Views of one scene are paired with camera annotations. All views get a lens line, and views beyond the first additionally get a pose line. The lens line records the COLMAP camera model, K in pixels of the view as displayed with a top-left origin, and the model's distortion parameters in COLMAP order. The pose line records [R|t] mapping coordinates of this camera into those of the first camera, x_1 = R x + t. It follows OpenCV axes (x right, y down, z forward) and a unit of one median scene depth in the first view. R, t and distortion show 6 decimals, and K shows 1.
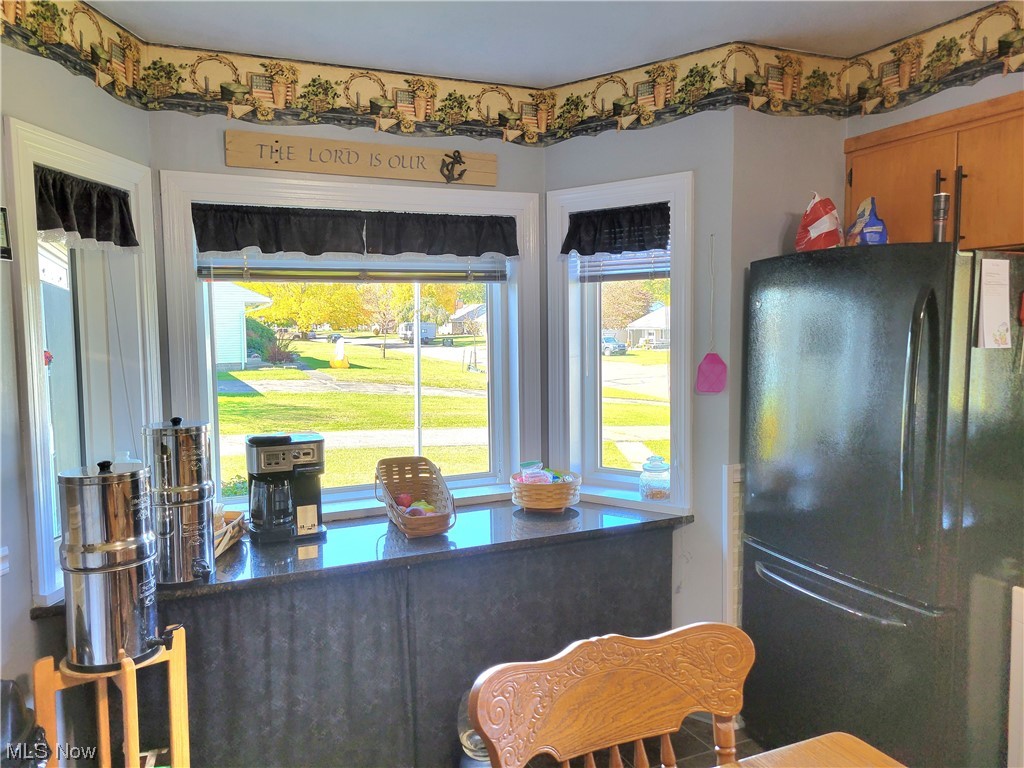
lens RADIAL K [[773.1, 0, 501.3], [0, 773.1, 385.2], [0, 0, 1]] dist [0.056646, -0.034271]
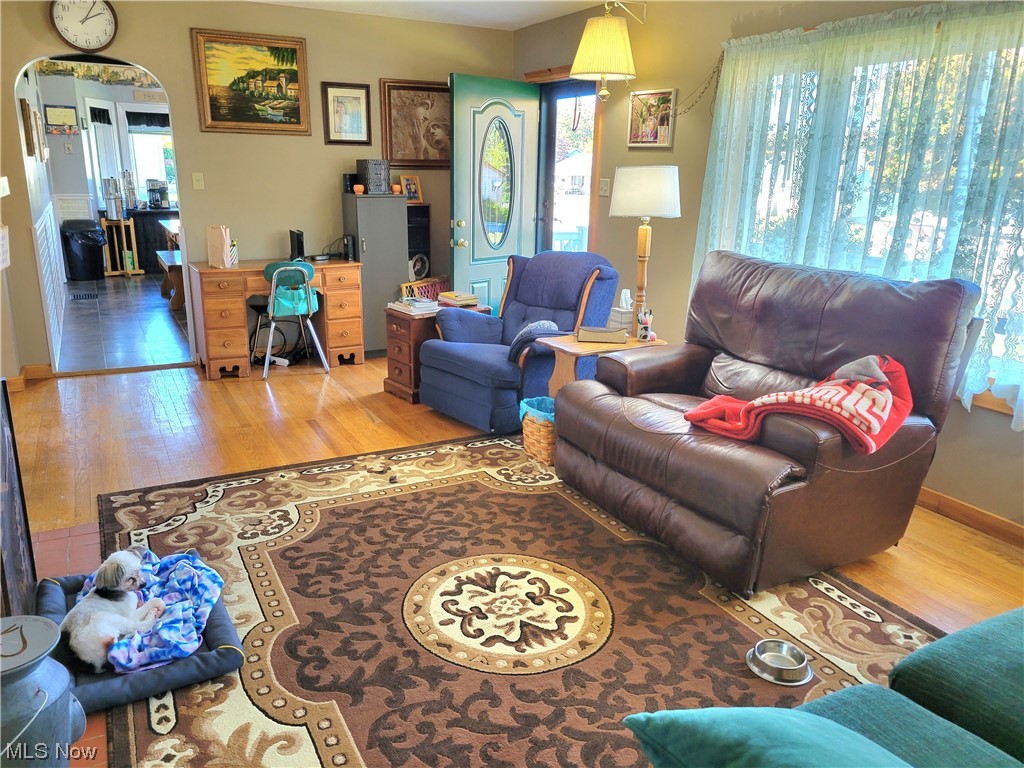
lens RADIAL K [[773.1, 0, 510.0], [0, 773.1, 383.6], [0, 0, 1]] dist [0.056646, -0.034271]
pose [[0.996265, 0.012879, 0.085388, 1.034681], [-0.029231, 0.980737, 0.193133, 0.236463], [-0.081256, -0.194908, 0.977450, -2.813613]]
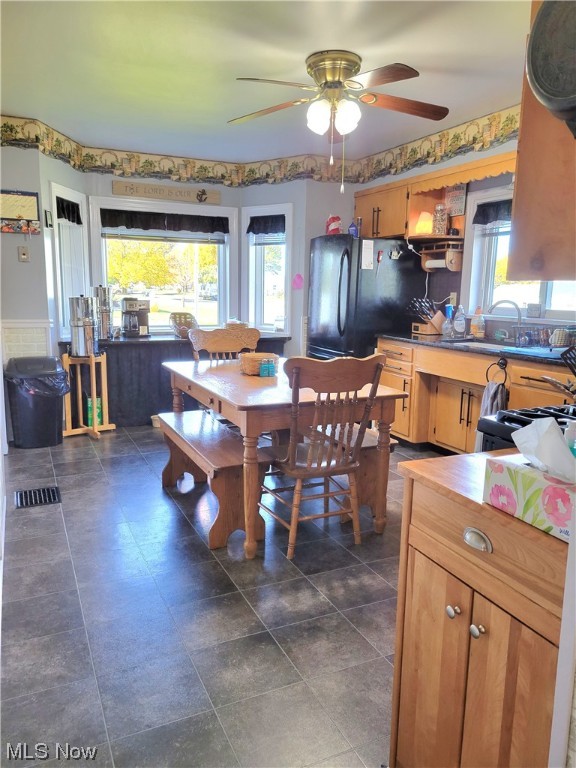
lens RADIAL K [[579.8, 0, 294.0], [0, 579.8, 386.5], [0, 0, 1]] dist [0.056646, -0.034271]
pose [[0.998986, 0.024964, 0.037460, 0.193128], [-0.028145, 0.995816, 0.086934, 0.170110], [-0.035133, -0.087901, 0.995510, -1.009599]]
